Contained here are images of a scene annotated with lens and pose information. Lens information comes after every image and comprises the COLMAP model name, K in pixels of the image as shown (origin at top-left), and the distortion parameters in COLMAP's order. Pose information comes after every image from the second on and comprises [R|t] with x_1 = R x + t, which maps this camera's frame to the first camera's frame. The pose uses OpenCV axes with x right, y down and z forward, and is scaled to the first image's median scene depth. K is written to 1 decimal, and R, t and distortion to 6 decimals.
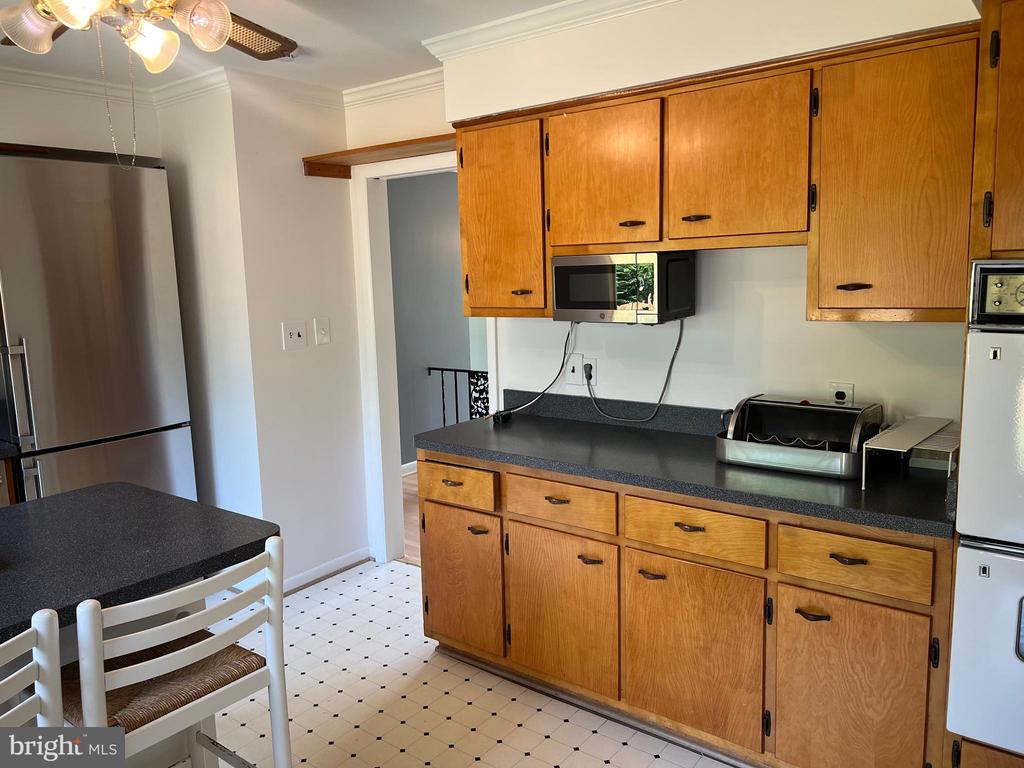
lens RADIAL K [[773.2, 0, 512.0], [0, 773.2, 384.0], [0, 0, 1]] dist [0.078107, -0.099054]
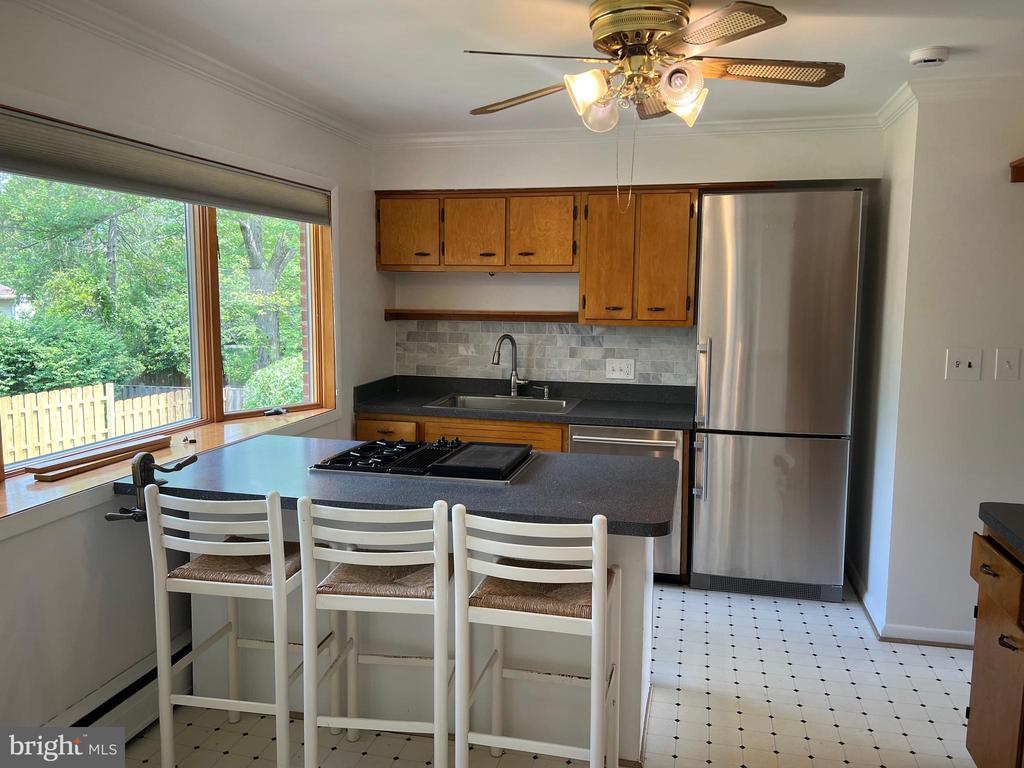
lens RADIAL K [[773.2, 0, 512.0], [0, 773.2, 384.0], [0, 0, 1]] dist [0.078107, -0.099054]
pose [[0.400995, 0.148013, -0.904044, 0.345867], [-0.154310, 0.983673, 0.092605, -0.047341], [0.902990, 0.102369, 0.417288, 0.177115]]
